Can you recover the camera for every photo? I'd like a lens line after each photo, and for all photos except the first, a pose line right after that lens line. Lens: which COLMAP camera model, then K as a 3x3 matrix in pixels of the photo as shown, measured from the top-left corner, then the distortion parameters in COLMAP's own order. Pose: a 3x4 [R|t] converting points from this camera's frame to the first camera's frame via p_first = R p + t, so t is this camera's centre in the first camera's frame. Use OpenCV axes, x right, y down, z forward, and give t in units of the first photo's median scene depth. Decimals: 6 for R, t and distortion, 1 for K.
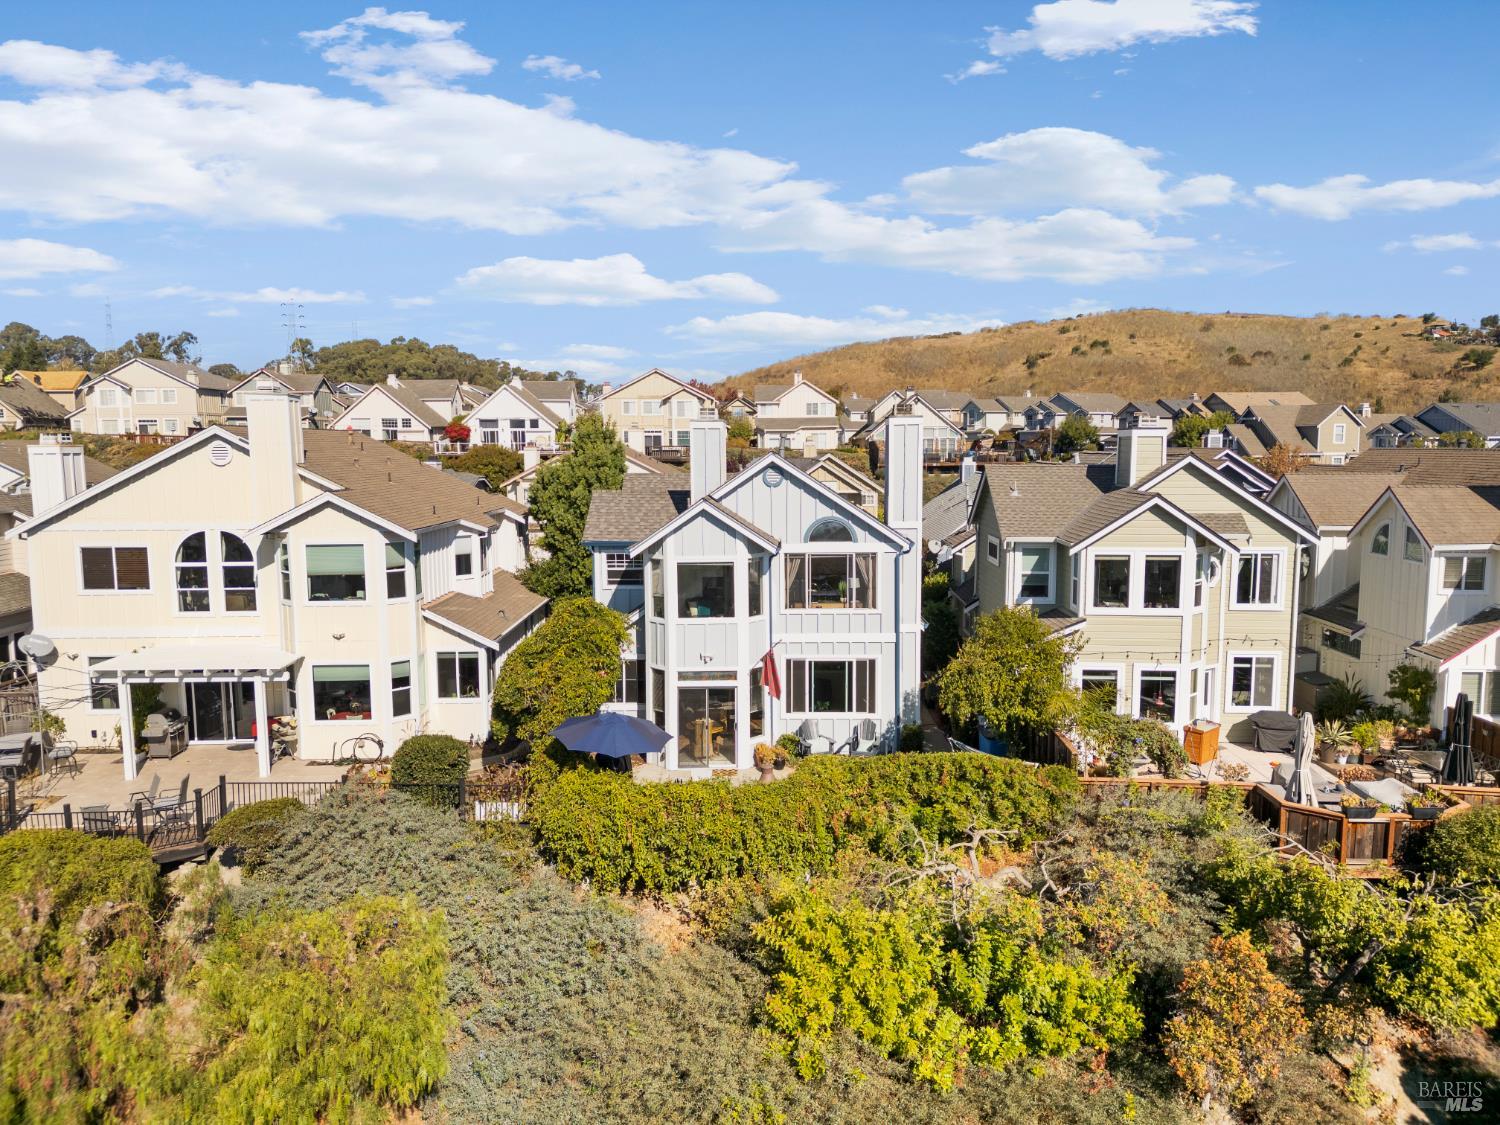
lens RADIAL K [[1025.3, 0, 750.0], [0, 1025.3, 562.5], [0, 0, 1]] dist [0.083645, -0.075087]
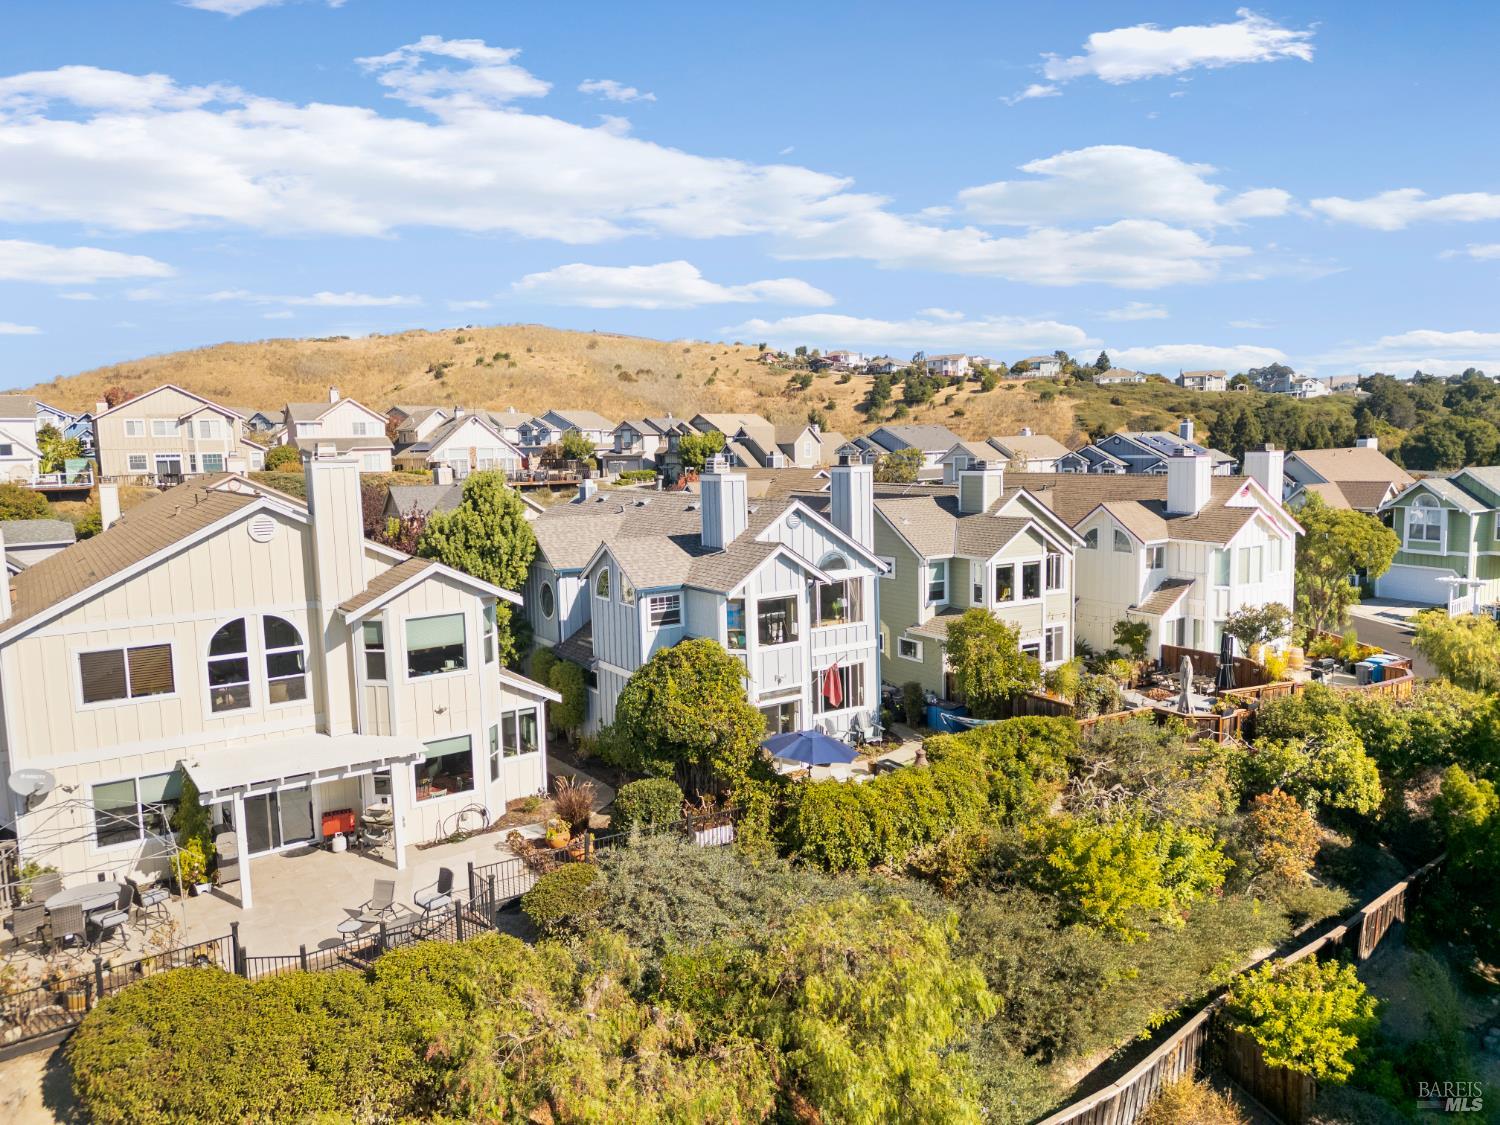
lens RADIAL K [[1025.3, 0, 750.0], [0, 1025.3, 562.5], [0, 0, 1]] dist [0.083645, -0.075087]
pose [[0.838250, -0.077419, 0.539762, -0.628952], [0.081024, 0.996565, 0.017109, -0.056042], [-0.539232, 0.029392, 0.841644, 0.026001]]
